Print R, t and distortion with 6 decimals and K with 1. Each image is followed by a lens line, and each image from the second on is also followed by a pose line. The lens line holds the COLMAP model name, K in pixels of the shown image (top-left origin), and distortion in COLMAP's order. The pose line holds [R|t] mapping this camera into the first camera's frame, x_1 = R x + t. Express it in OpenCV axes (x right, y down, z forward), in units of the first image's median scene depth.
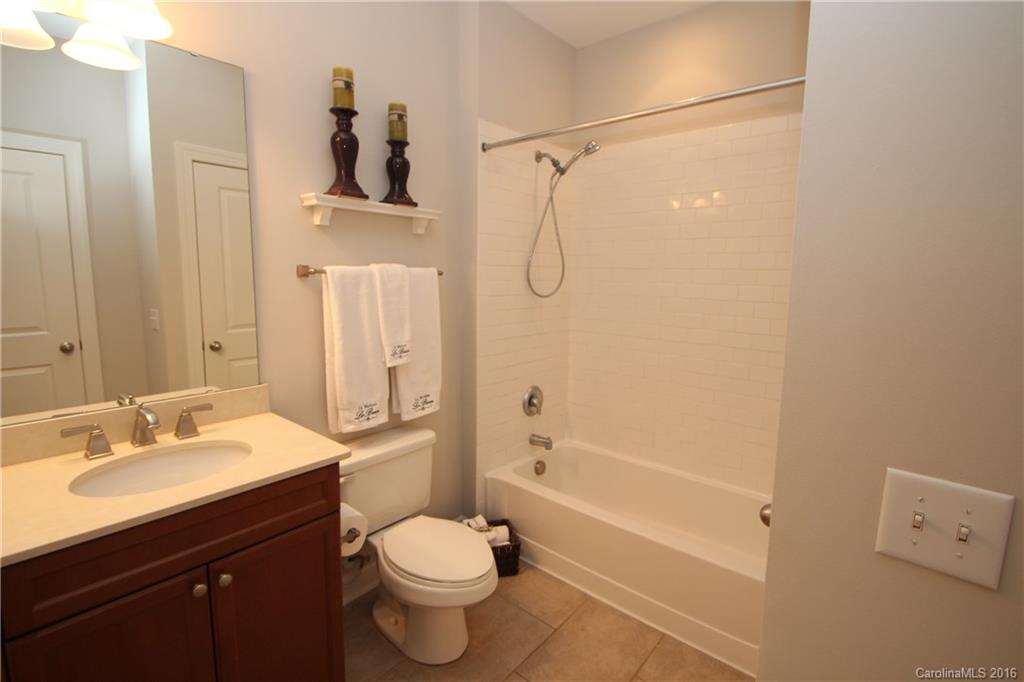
lens RADIAL K [[480.8, 0, 508.6], [0, 480.8, 332.2], [0, 0, 1]] dist [0.012524, -0.016854]
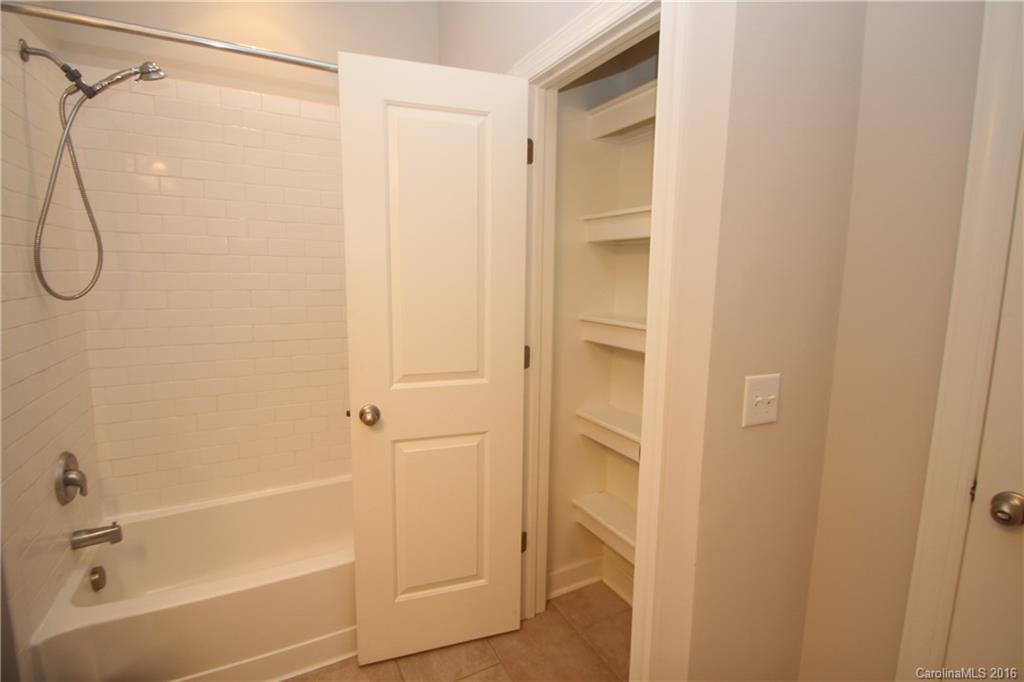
lens RADIAL K [[480.8, 0, 508.6], [0, 480.8, 332.2], [0, 0, 1]] dist [0.012524, -0.016854]
pose [[0.363584, -0.123473, 0.923342, -0.314937], [0.102053, 0.990491, 0.092267, -0.035941], [-0.925954, 0.060683, 0.372728, 0.321226]]
